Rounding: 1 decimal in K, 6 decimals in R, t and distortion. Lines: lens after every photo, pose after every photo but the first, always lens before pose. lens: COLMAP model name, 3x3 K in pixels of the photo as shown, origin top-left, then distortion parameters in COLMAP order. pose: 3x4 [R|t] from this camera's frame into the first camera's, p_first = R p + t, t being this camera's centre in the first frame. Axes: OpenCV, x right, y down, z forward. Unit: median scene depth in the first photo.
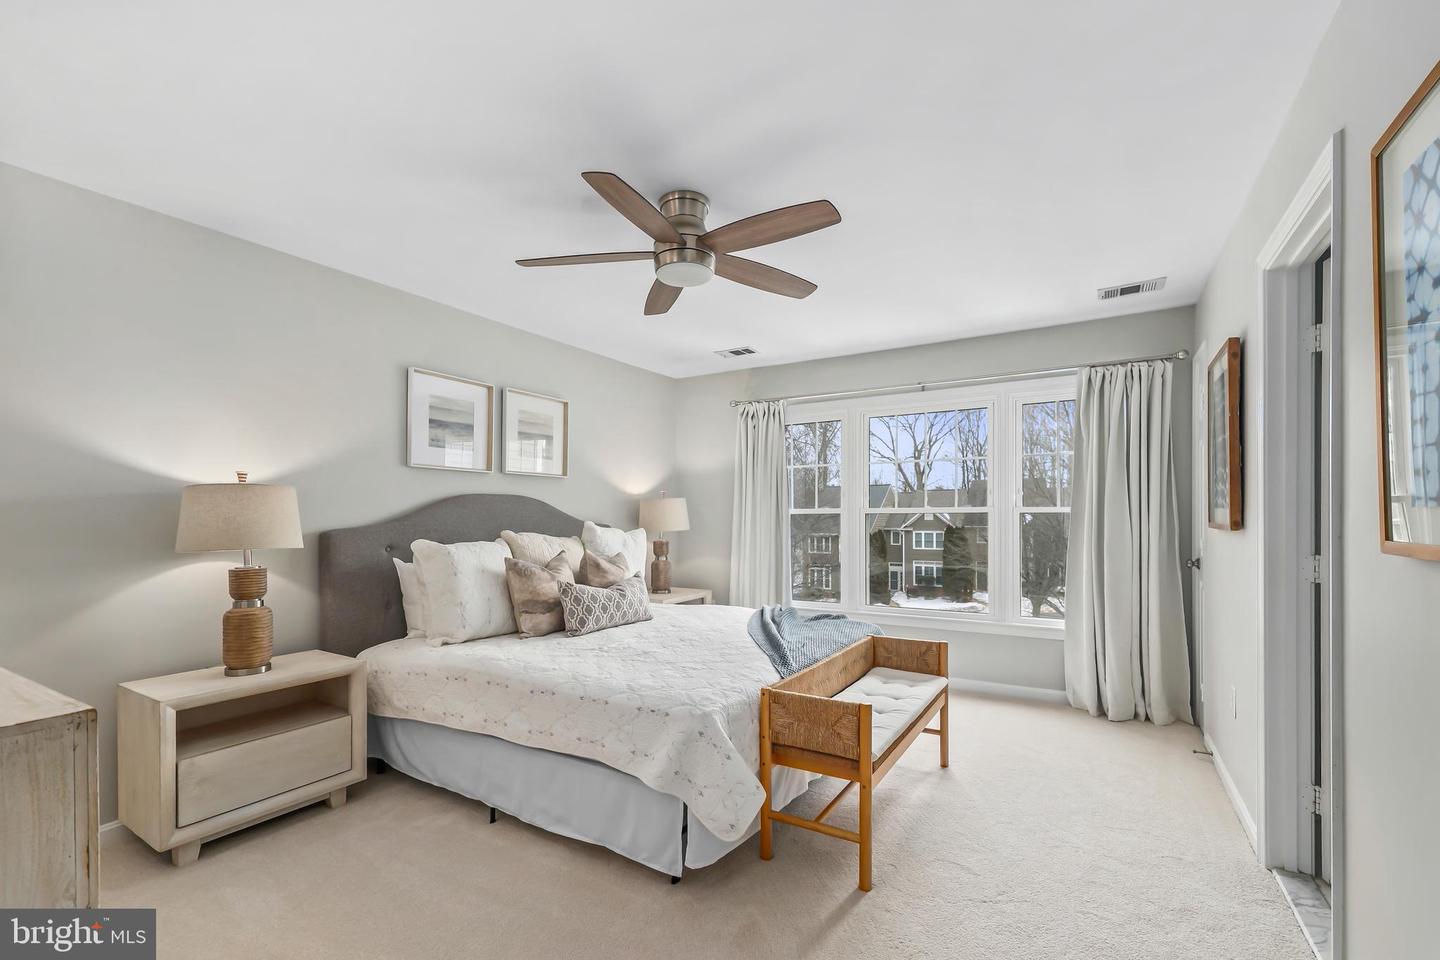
lens RADIAL K [[615.3, 0, 700.2], [0, 615.3, 519.0], [0, 0, 1]] dist [0.002365, -0.000086]
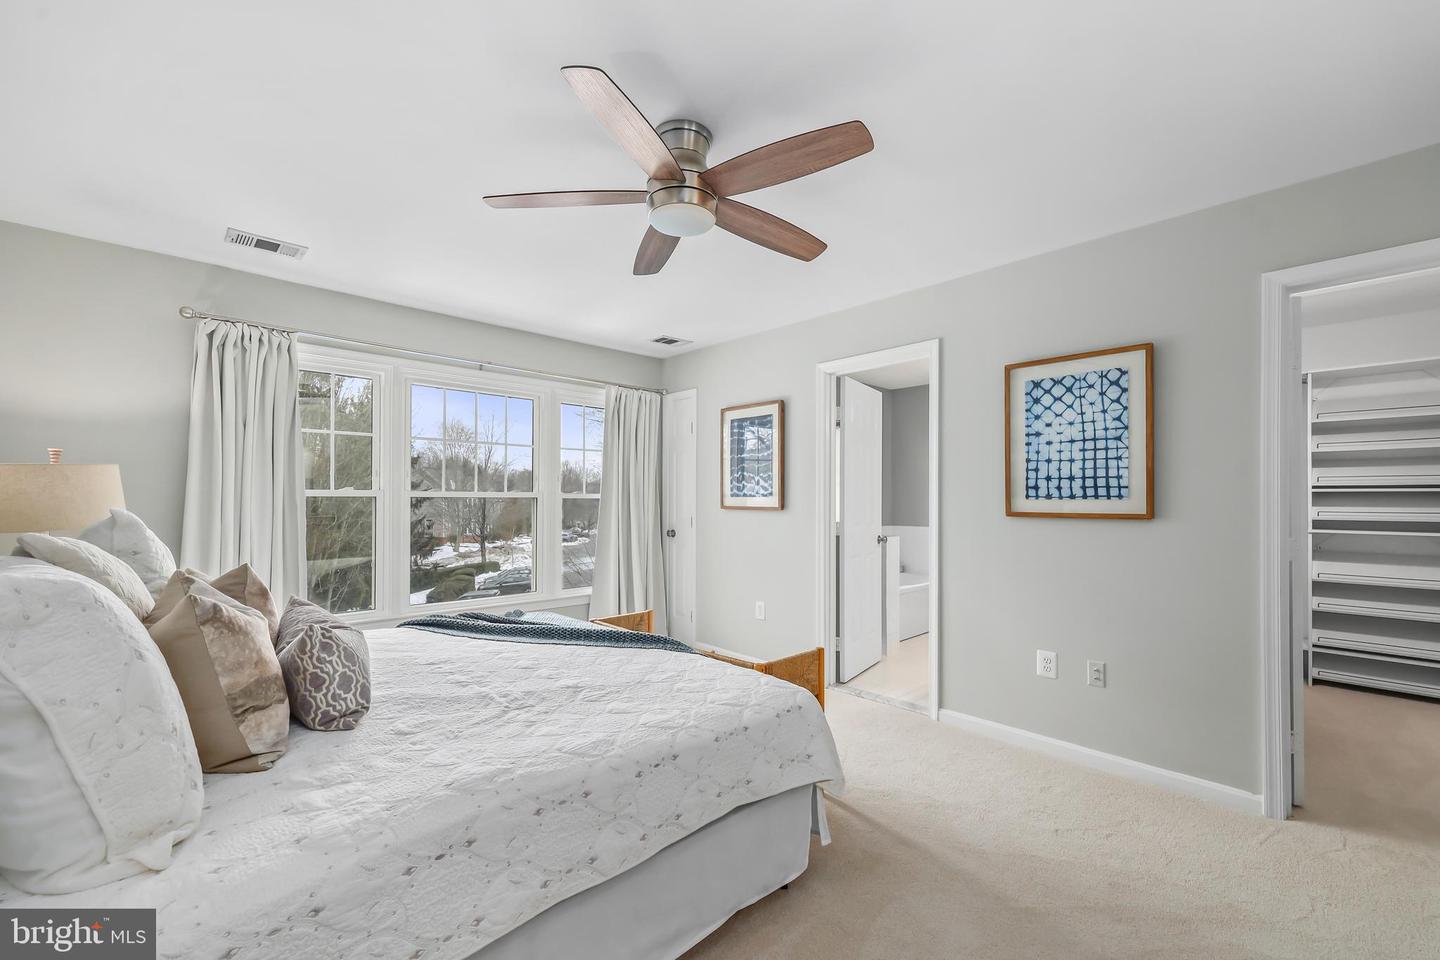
lens RADIAL K [[587.5, 0, 747.2], [0, 587.5, 502.8], [0, 0, 1]] dist [0.001640, 0.000722]
pose [[0.245876, 0.002947, 0.969297, -0.698233], [-0.000513, 0.999996, -0.002910, 0.001358], [-0.969301, 0.000218, 0.245876, 0.620254]]
